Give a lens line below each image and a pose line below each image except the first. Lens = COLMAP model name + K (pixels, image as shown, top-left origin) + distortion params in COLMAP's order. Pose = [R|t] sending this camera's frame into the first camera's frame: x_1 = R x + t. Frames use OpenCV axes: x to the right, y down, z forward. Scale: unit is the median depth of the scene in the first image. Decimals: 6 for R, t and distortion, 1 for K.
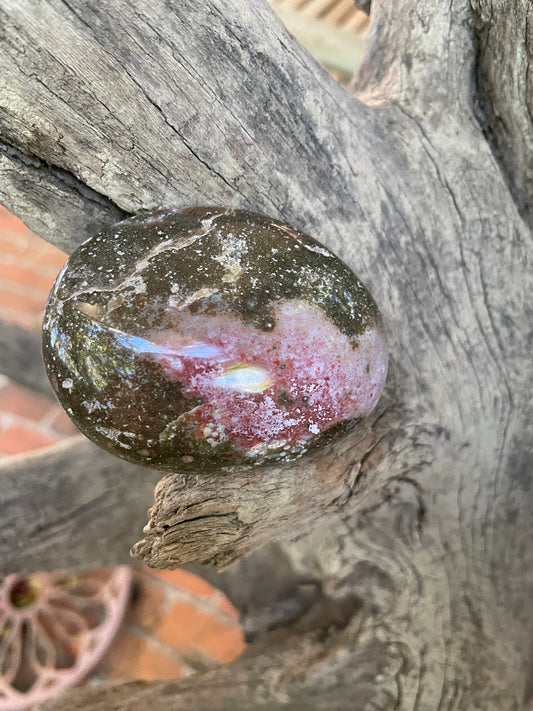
lens RADIAL K [[586.8, 0, 266.5], [0, 586.8, 355.5], [0, 0, 1]] dist [0.053021, -0.127032]
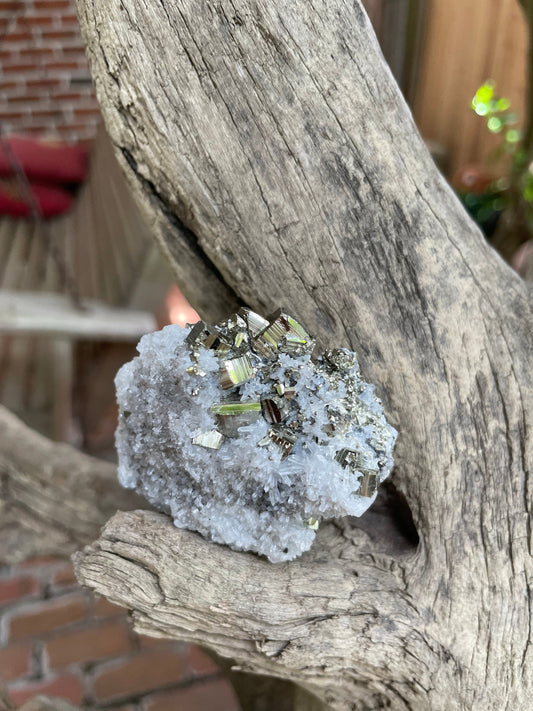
lens RADIAL K [[586.8, 0, 266.5], [0, 586.8, 355.5], [0, 0, 1]] dist [0.053021, -0.127032]
pose [[0.789247, 0.371175, -0.489201, 0.423629], [-0.473278, 0.875282, -0.099450, -0.044906], [0.391275, 0.310018, 0.866483, 0.087355]]
